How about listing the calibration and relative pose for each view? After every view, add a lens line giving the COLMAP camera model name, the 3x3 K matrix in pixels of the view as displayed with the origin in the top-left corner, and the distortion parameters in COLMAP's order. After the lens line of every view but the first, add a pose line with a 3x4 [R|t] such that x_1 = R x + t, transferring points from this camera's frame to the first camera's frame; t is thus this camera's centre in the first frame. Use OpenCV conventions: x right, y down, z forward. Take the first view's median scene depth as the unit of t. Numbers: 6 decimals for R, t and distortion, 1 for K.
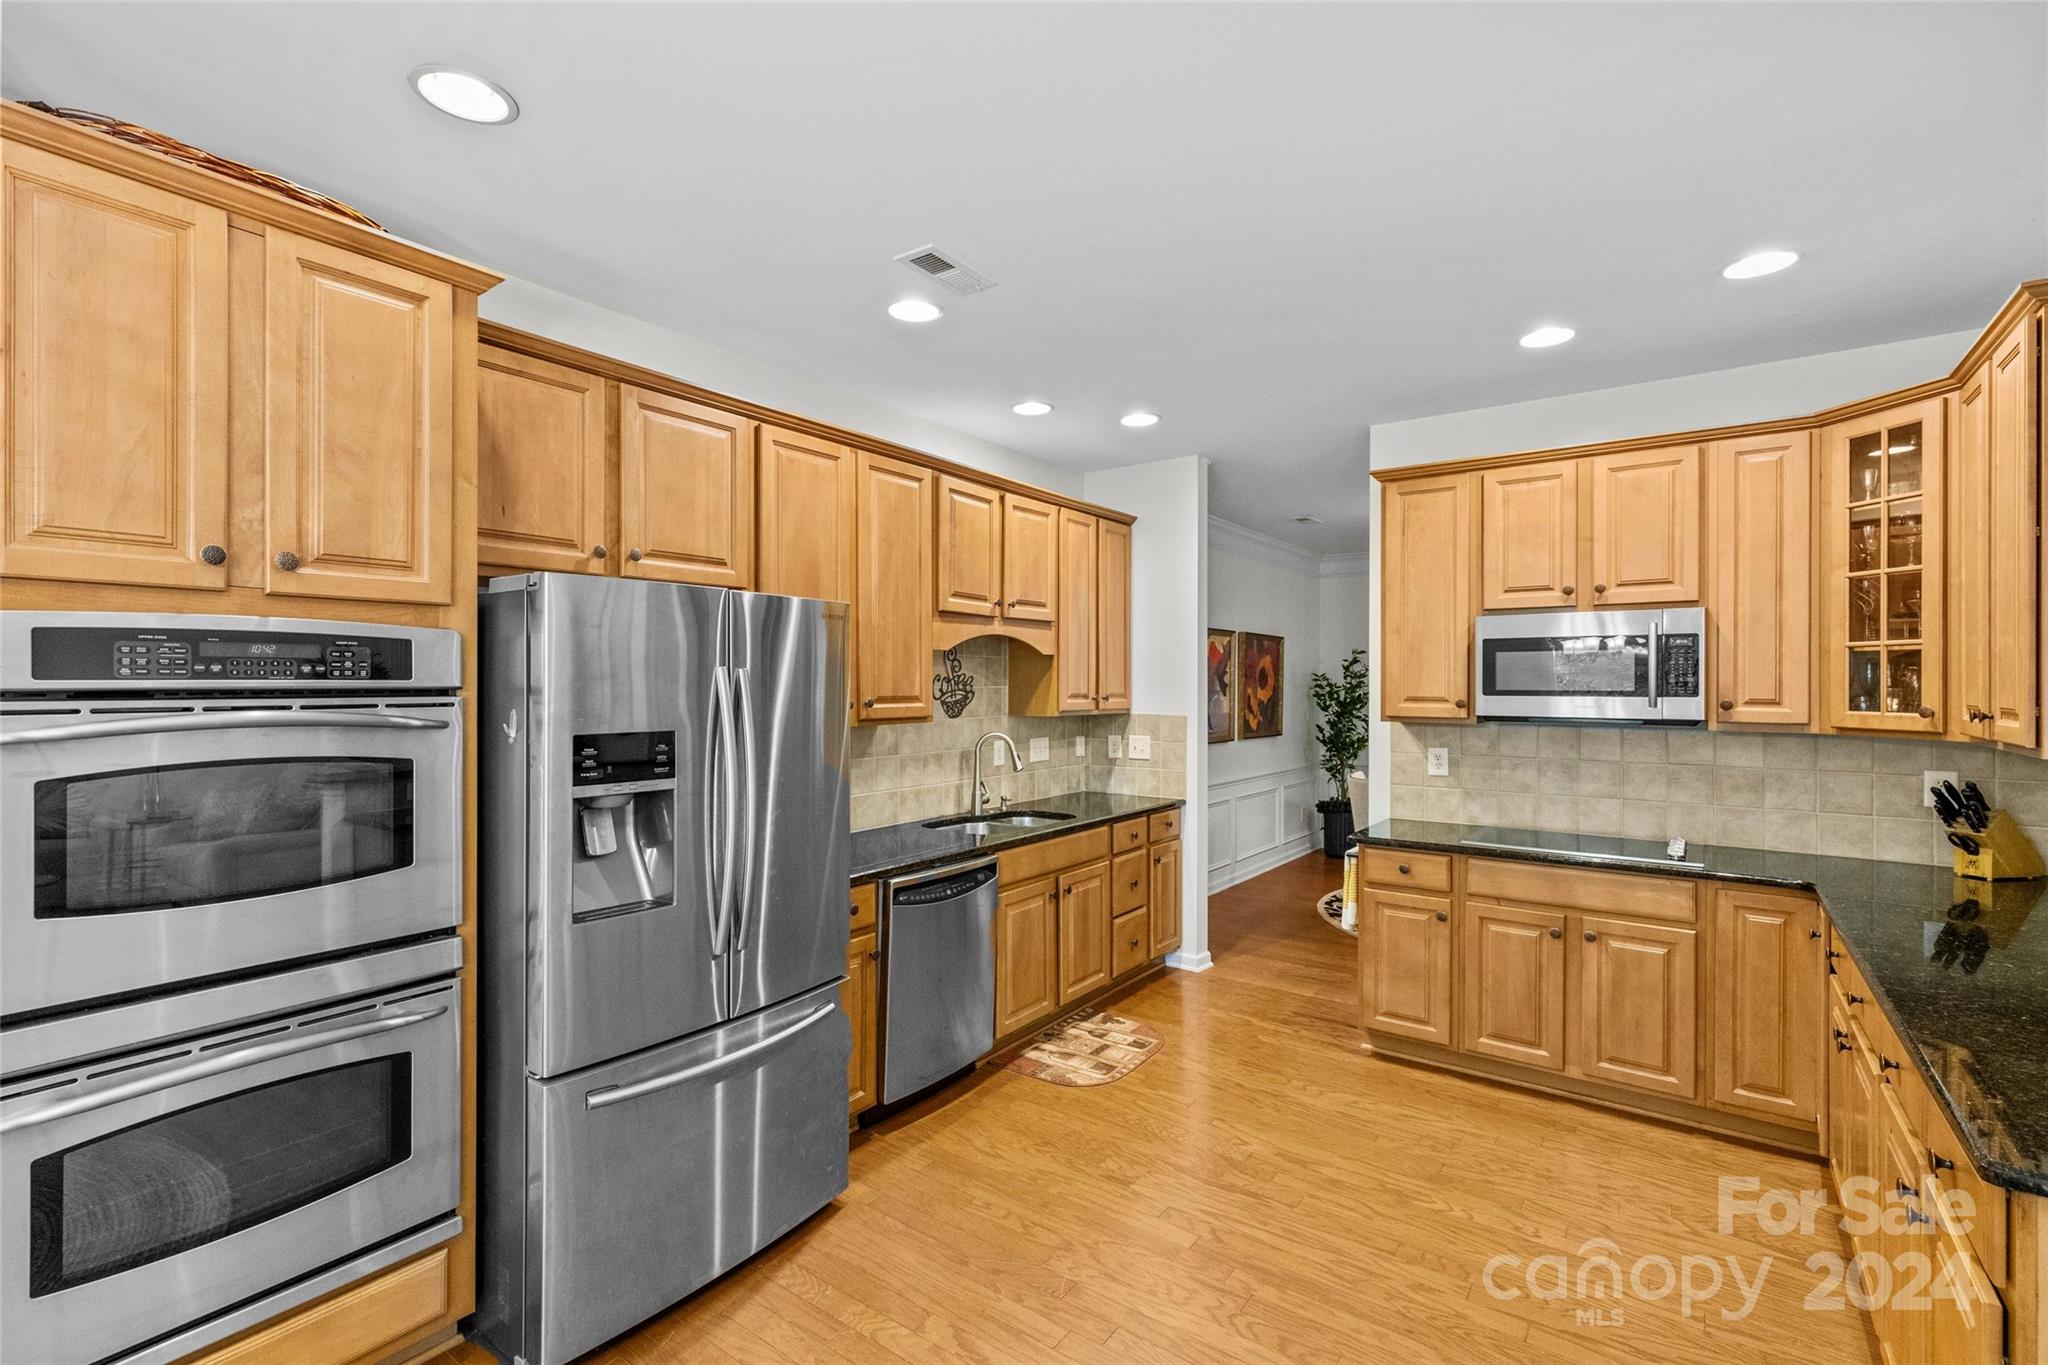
lens RADIAL K [[920.3, 0, 1017.9], [0, 920.3, 672.4], [0, 0, 1]] dist [0.019684, -0.000276]
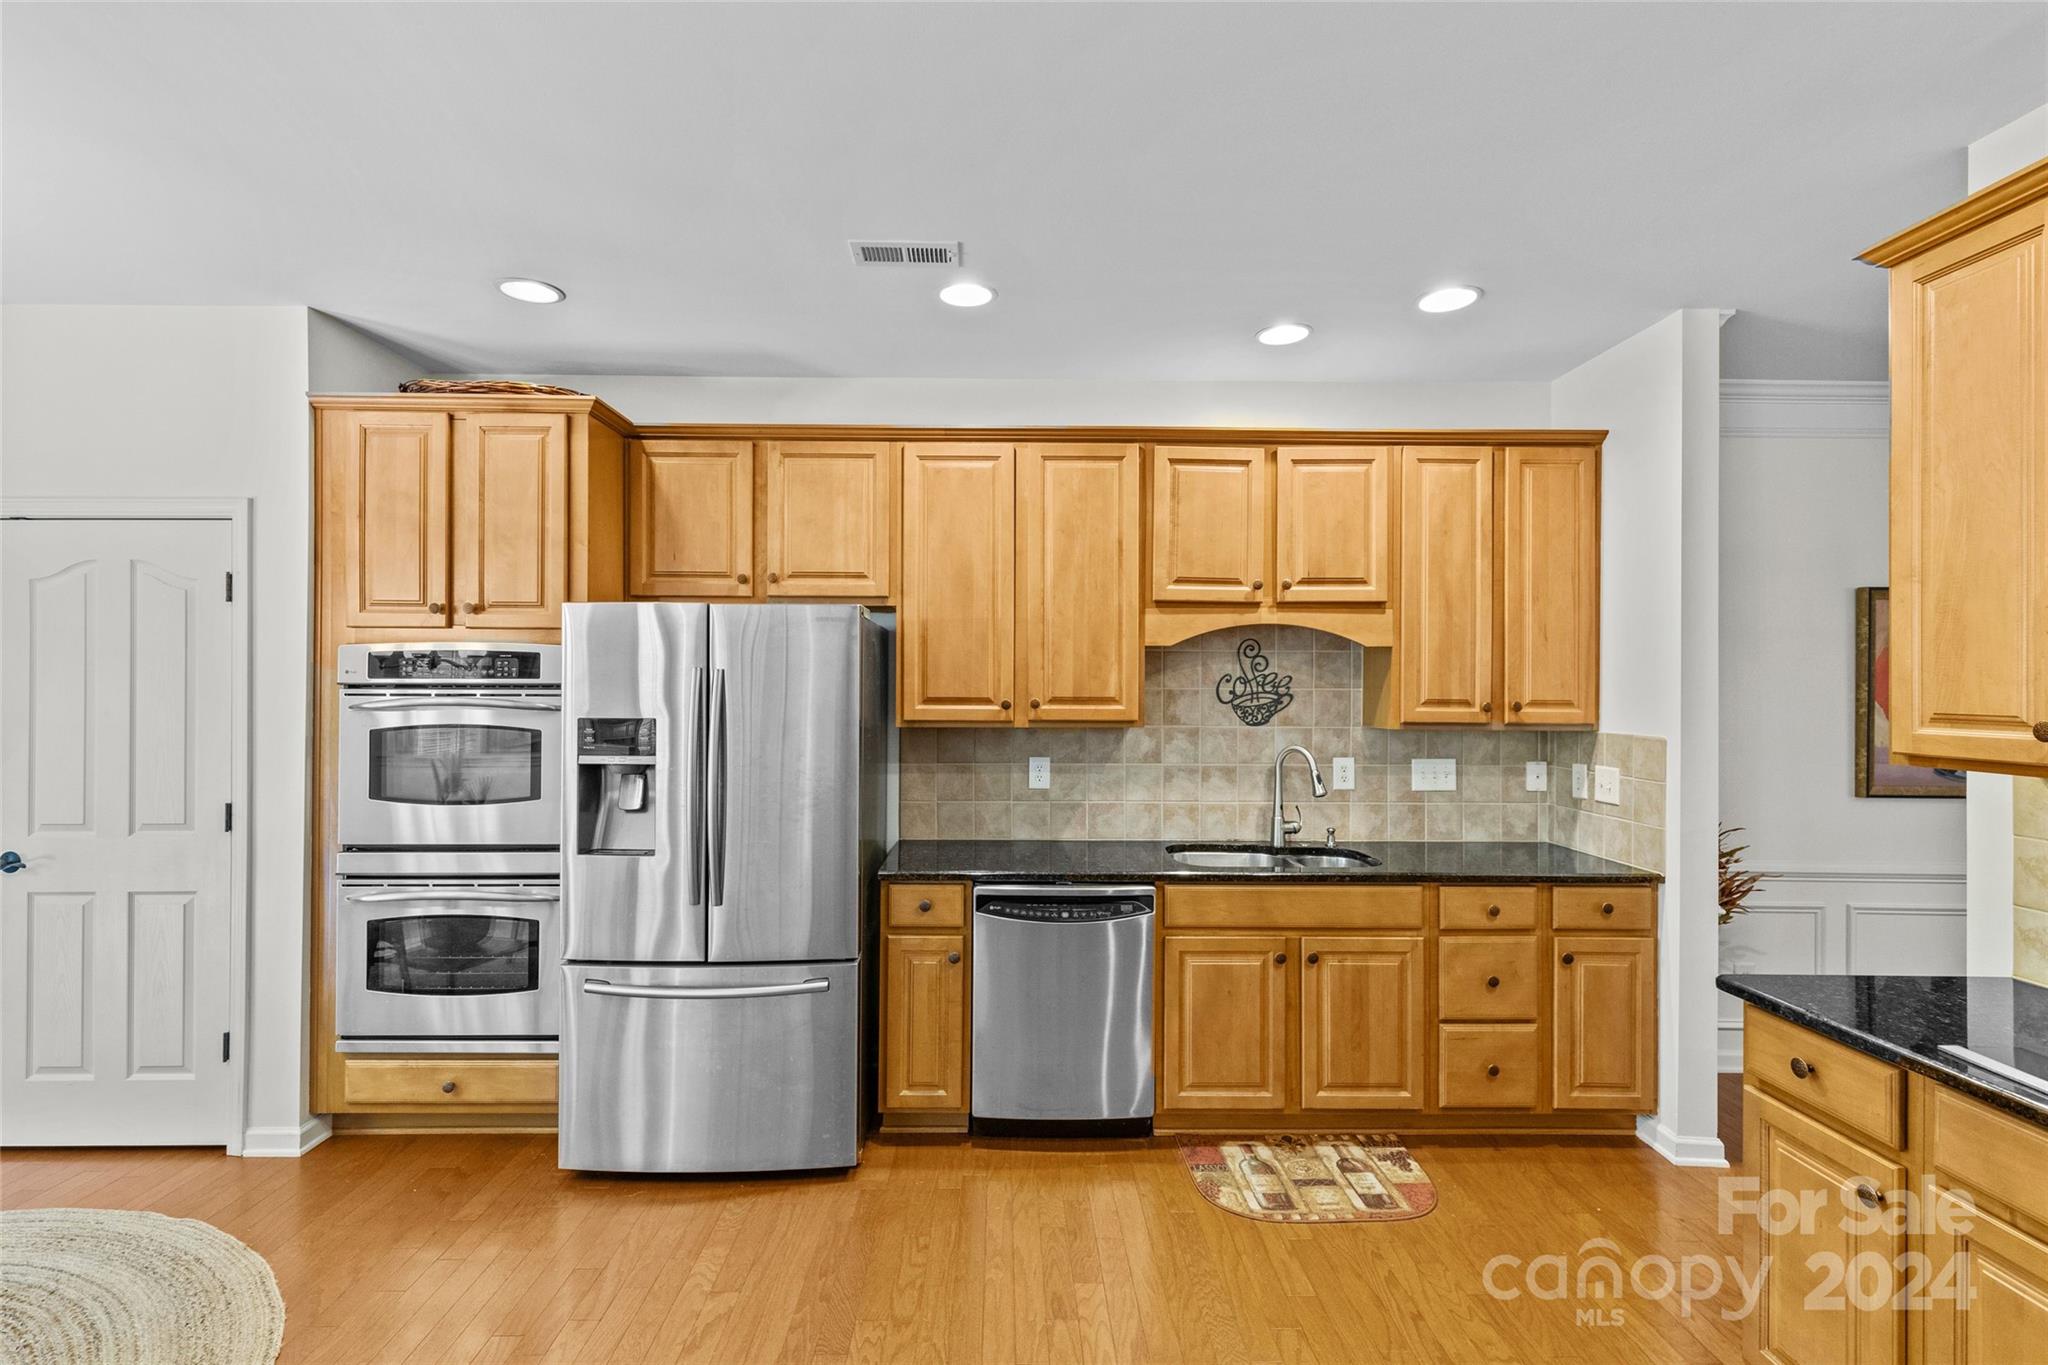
lens RADIAL K [[929.4, 0, 1011.2], [0, 929.4, 671.9], [0, 0, 1]] dist [0.021745, -0.010164]
pose [[0.600829, -0.009755, -0.799318, 0.513207], [0.005441, 0.999952, -0.008114, 0.006594], [0.799359, 0.000526, 0.600853, 0.339381]]
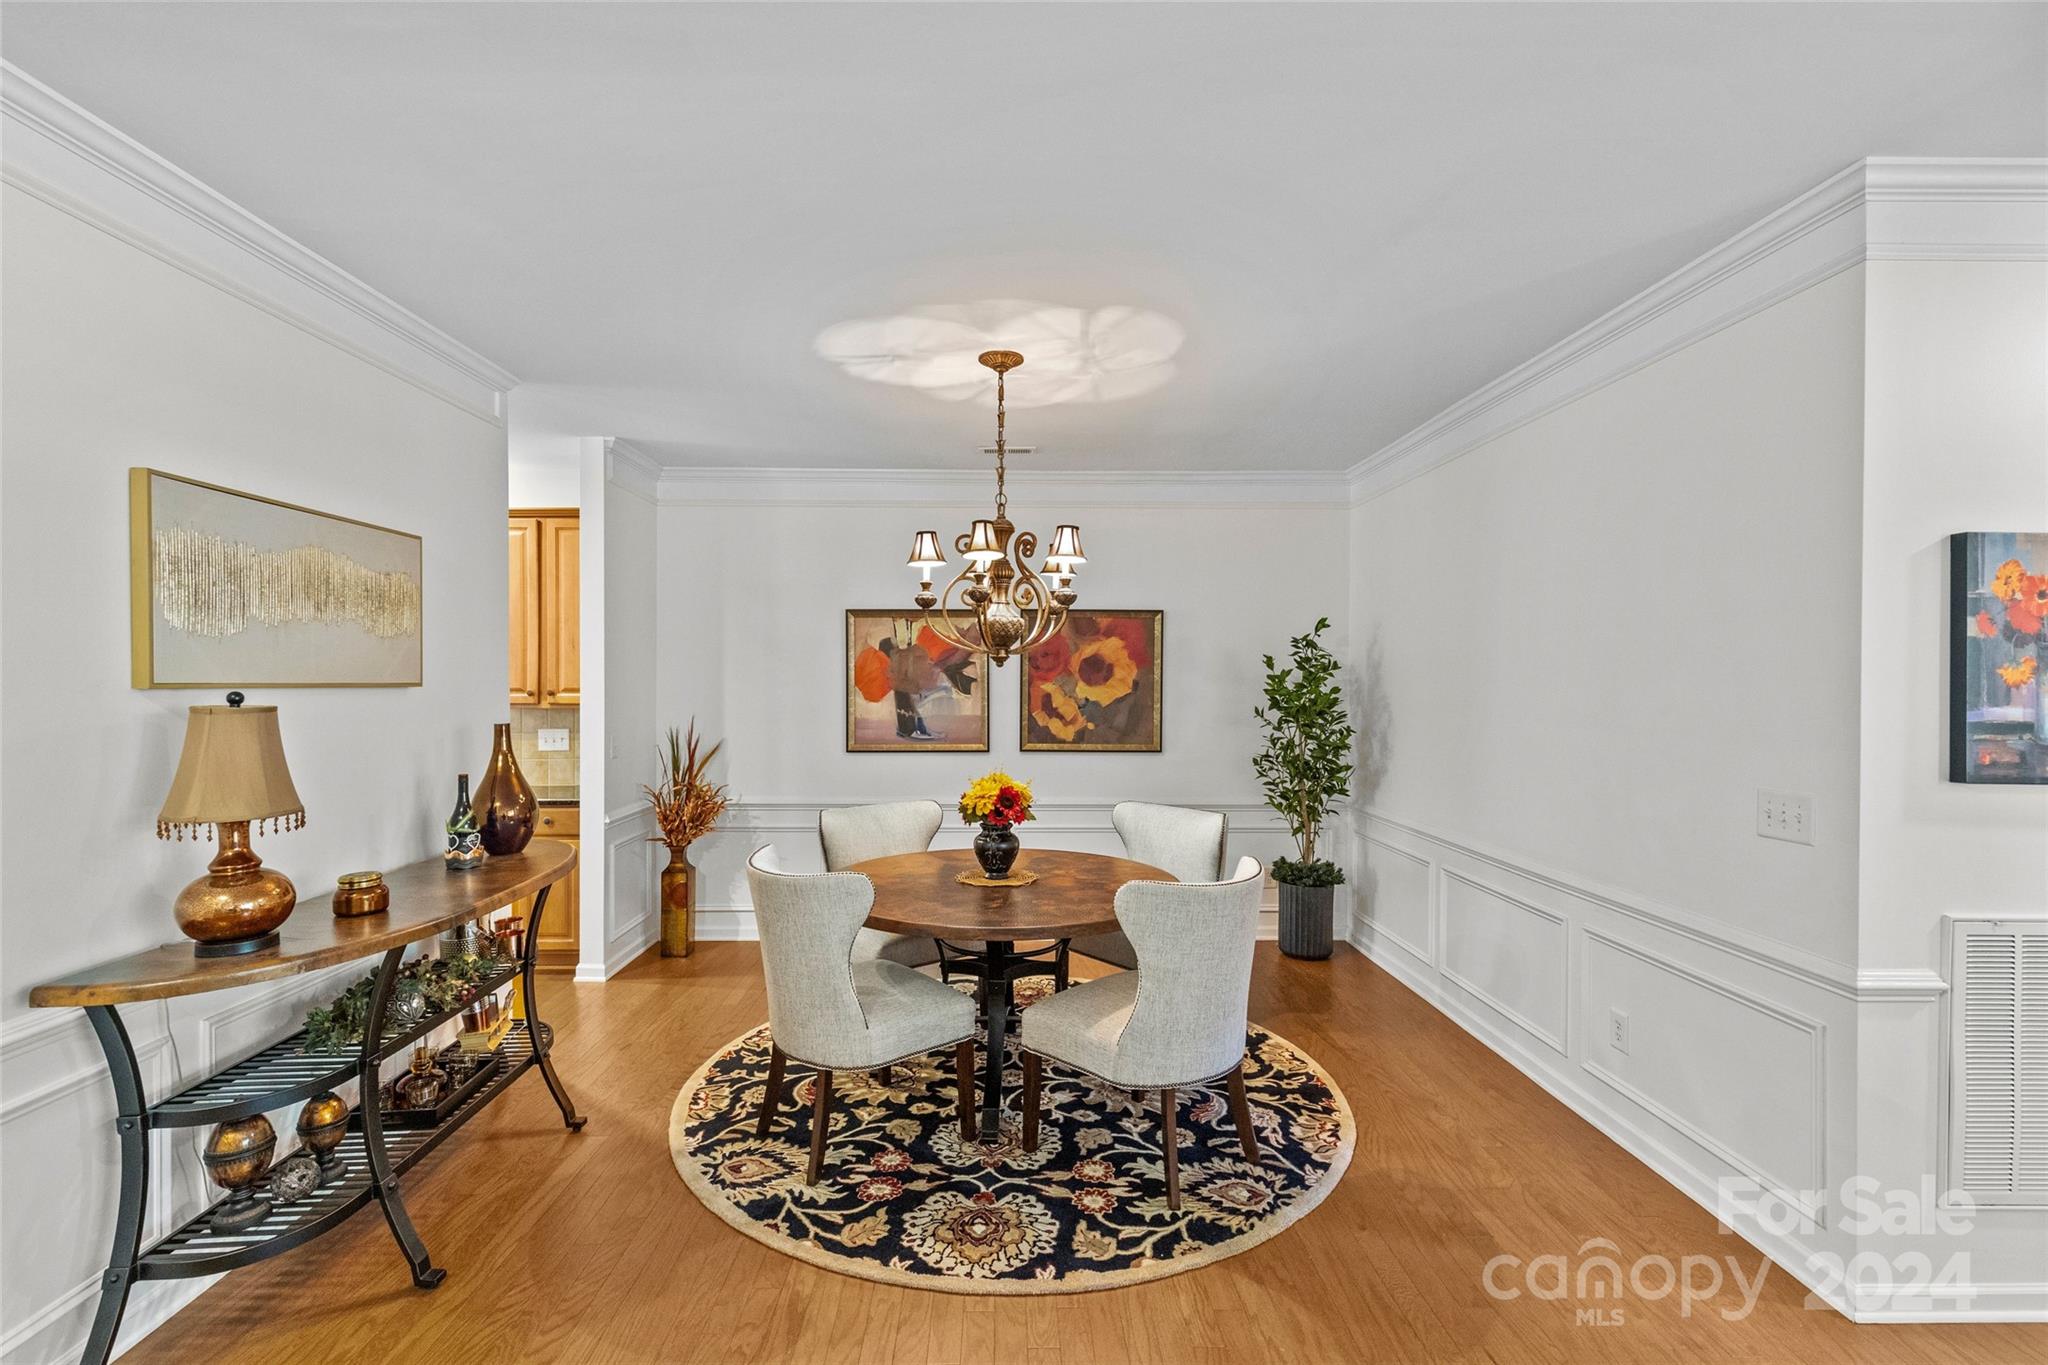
lens RADIAL K [[958.5, 0, 1024.0], [0, 958.5, 682.5], [0, 0, 1]] dist [0.023936, 0.000153]
pose [[0.611598, -0.000179, -0.791168, 1.526175], [0.011021, 0.999905, 0.008293, 0.016633], [0.791092, -0.013791, 0.611542, 0.915578]]
